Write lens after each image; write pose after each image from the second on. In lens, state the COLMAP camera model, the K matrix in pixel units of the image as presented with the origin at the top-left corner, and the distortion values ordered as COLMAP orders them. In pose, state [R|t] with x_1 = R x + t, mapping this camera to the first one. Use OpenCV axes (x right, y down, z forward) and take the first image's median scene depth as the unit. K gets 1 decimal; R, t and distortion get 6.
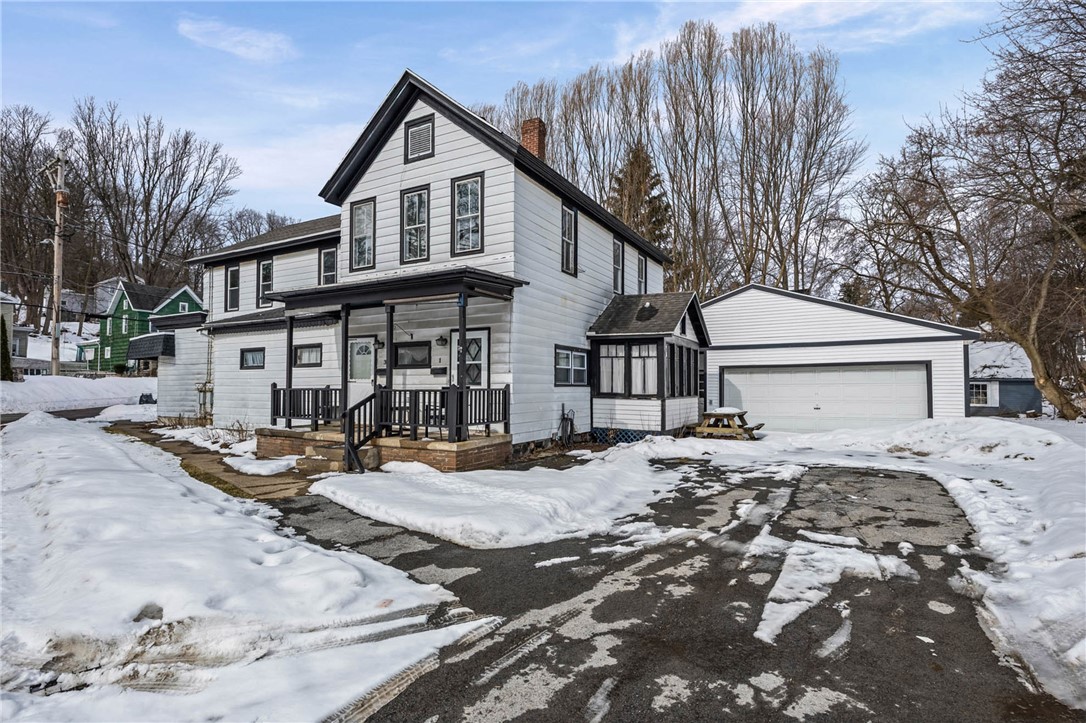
lens RADIAL K [[548.4, 0, 542.4], [0, 548.4, 361.3], [0, 0, 1]] dist [-0.004708, -0.000125]
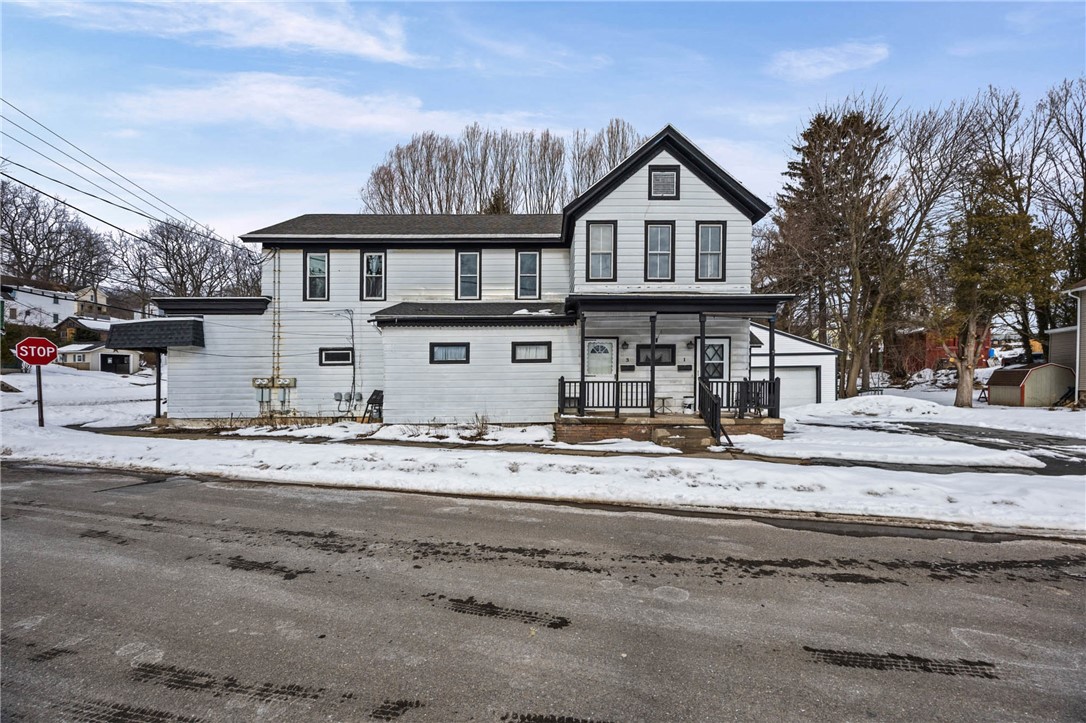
lens RADIAL K [[414.3, 0, 555.1], [0, 414.3, 383.4], [0, 0, 1]] dist [-0.000969, -0.000150]
pose [[0.859128, -0.006088, 0.511724, -0.912390], [-0.018829, 0.998876, 0.043497, 0.016936], [-0.511414, -0.047005, 0.858048, 0.288558]]
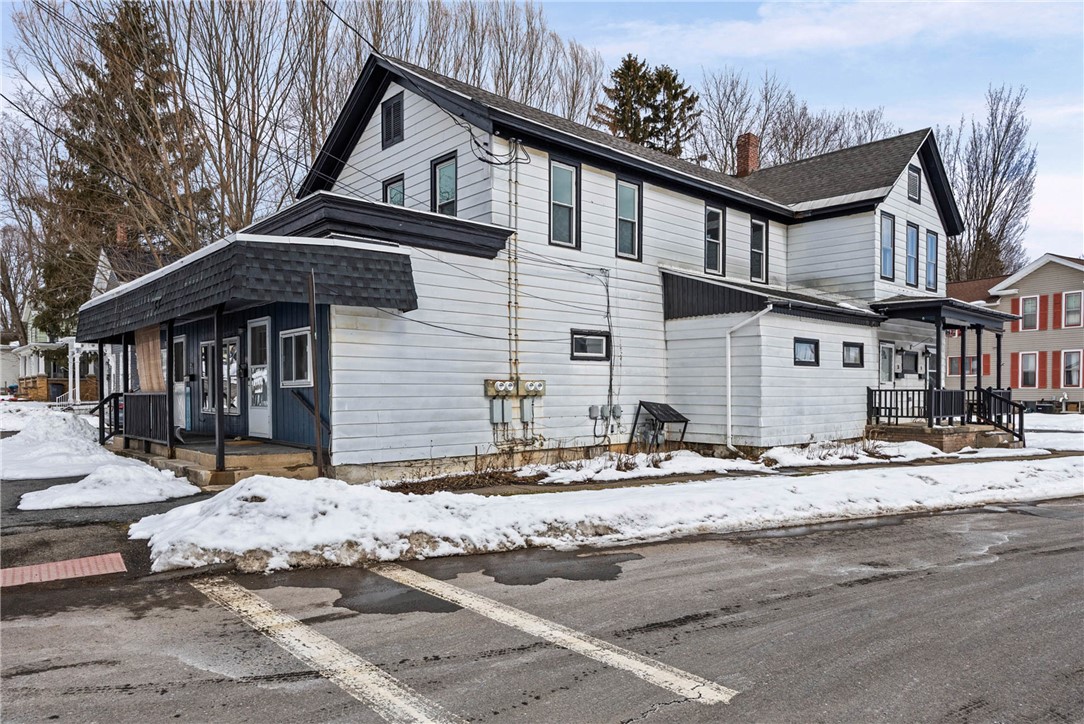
lens RADIAL K [[698.9, 0, 547.8], [0, 698.9, 408.1], [0, 0, 1]] dist [-0.002633, -0.000727]
pose [[0.311521, -0.025142, 0.949907, -1.933991], [-0.045029, 0.998136, 0.041186, 0.061777], [-0.949172, -0.055604, 0.309808, 1.253714]]
